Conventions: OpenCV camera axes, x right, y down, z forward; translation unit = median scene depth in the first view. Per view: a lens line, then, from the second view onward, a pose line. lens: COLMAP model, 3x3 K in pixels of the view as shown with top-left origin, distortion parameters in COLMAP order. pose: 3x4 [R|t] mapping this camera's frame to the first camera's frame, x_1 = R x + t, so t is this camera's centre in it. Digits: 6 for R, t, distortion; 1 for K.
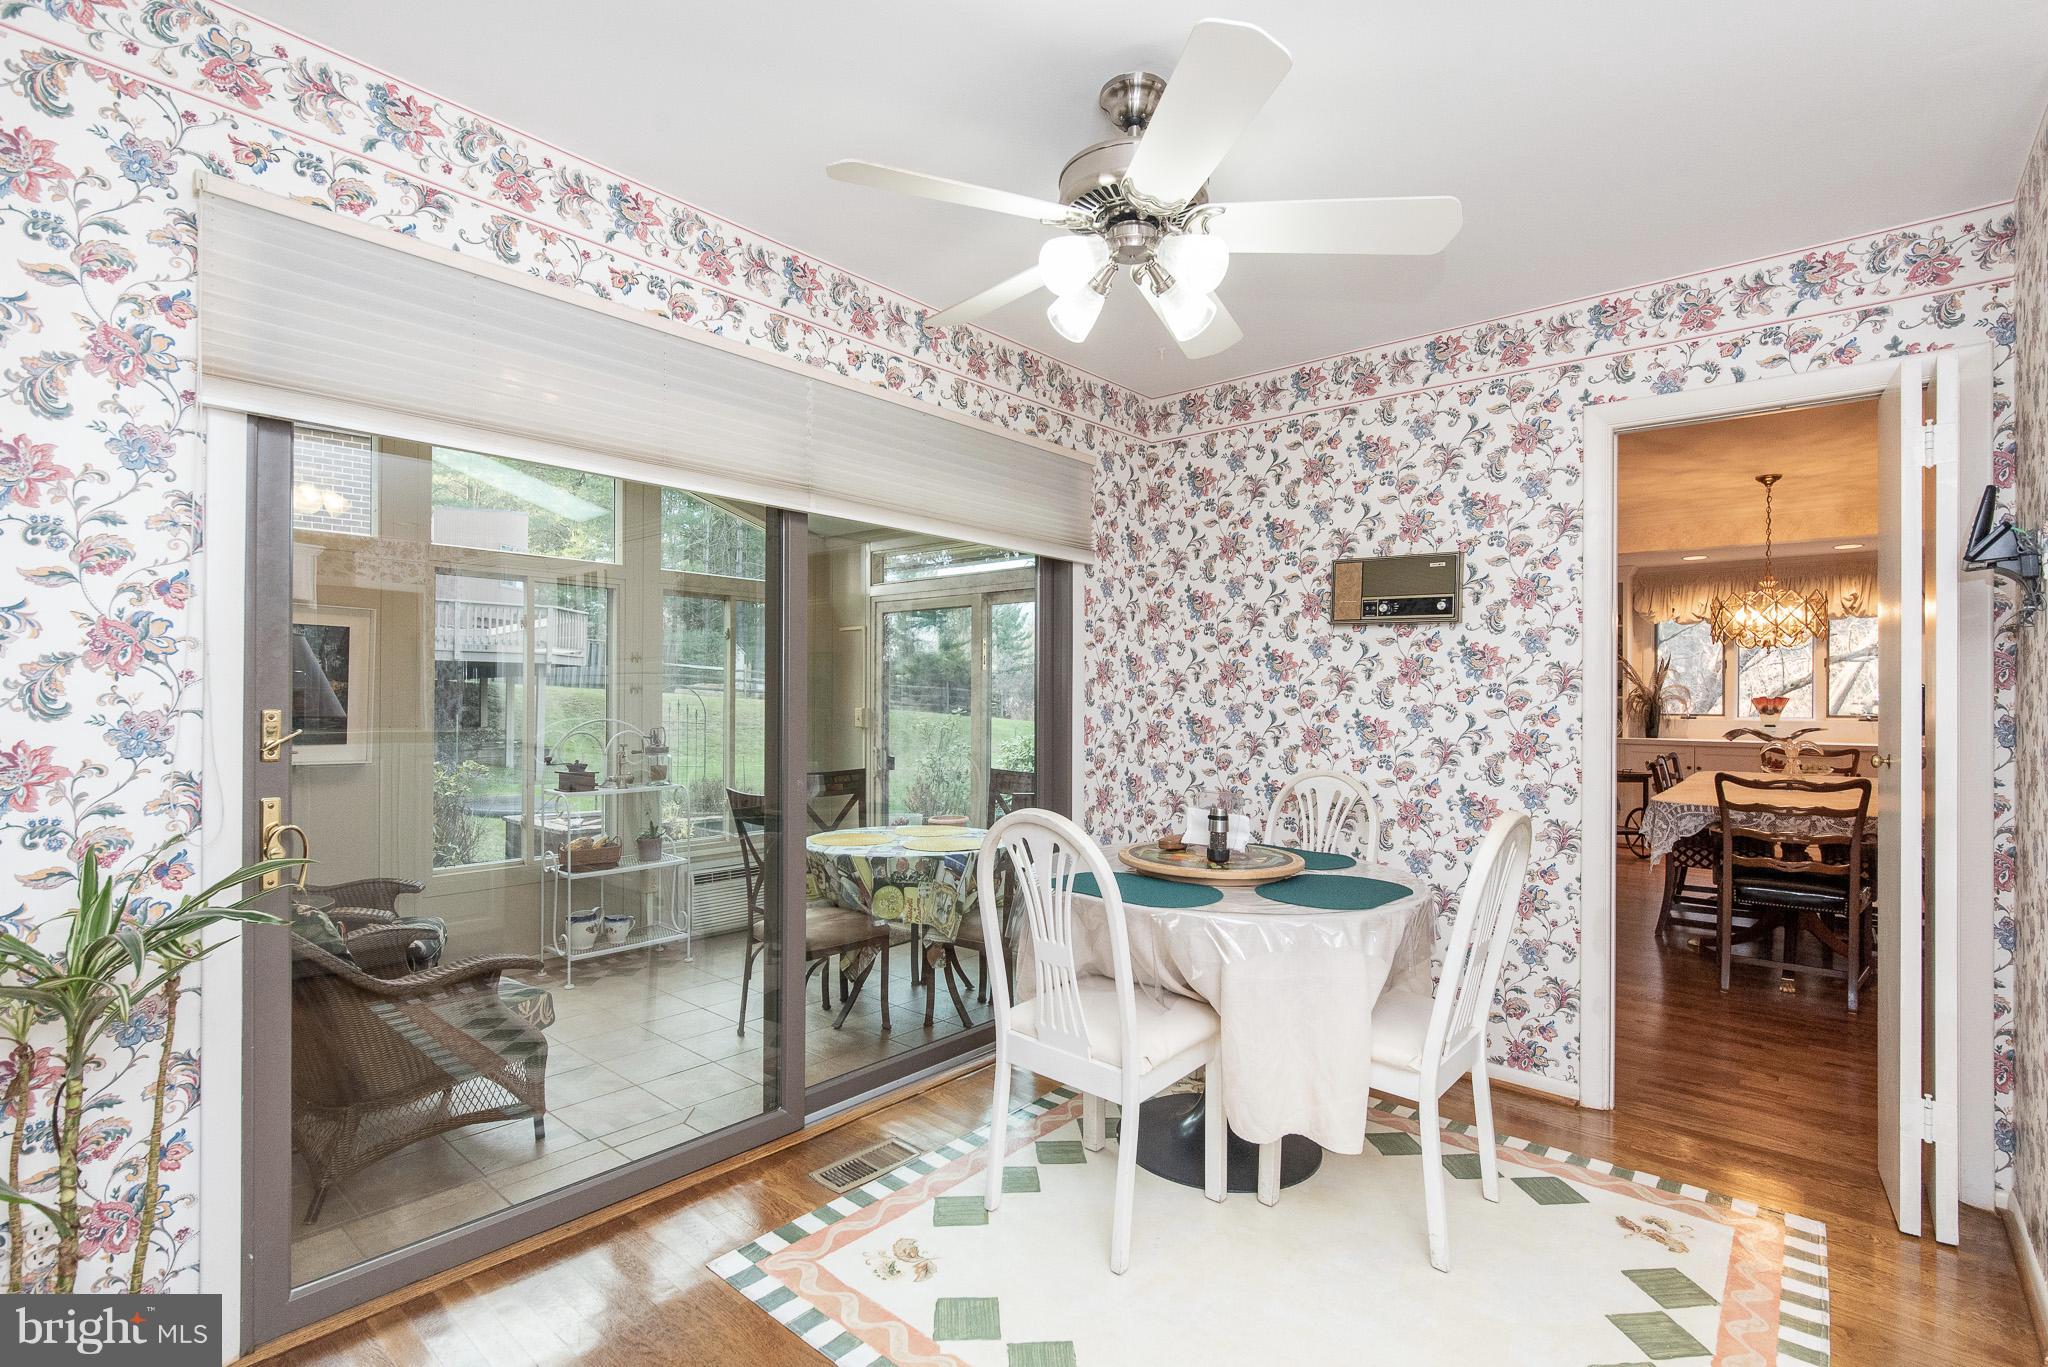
lens RADIAL K [[925.0, 0, 1034.3], [0, 925.0, 689.0], [0, 0, 1]] dist [0.002144, -0.000126]
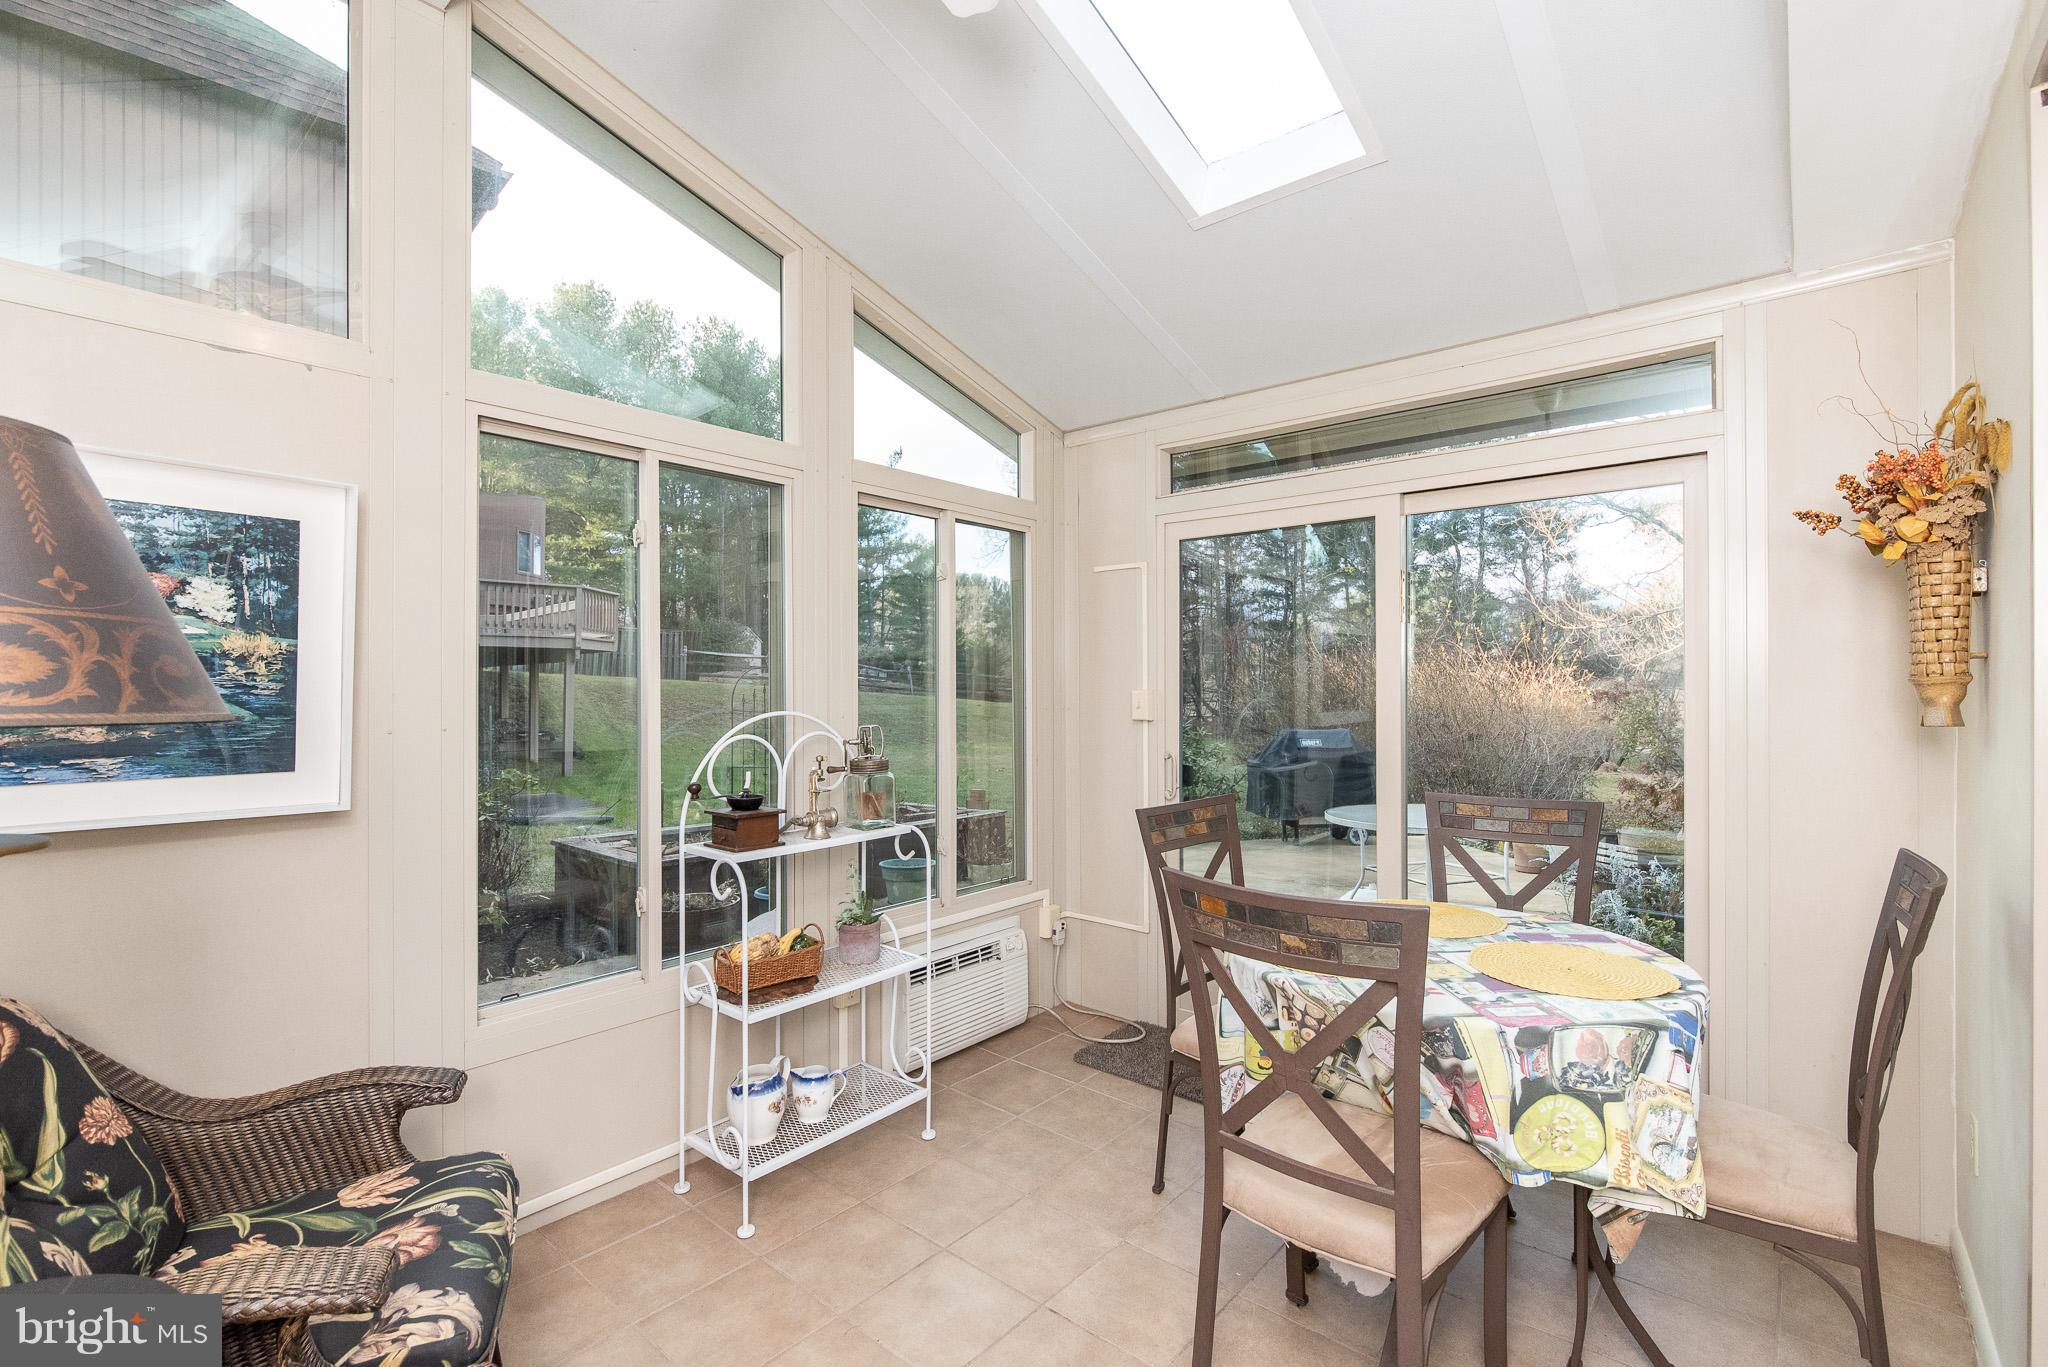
lens RADIAL K [[925.0, 0, 1034.3], [0, 925.0, 689.0], [0, 0, 1]] dist [0.002144, -0.000126]
pose [[0.999838, -0.011435, -0.013881, -0.330801], [0.011662, 0.999798, 0.016379, 0.014136], [0.013691, -0.016538, 0.999769, 0.490228]]
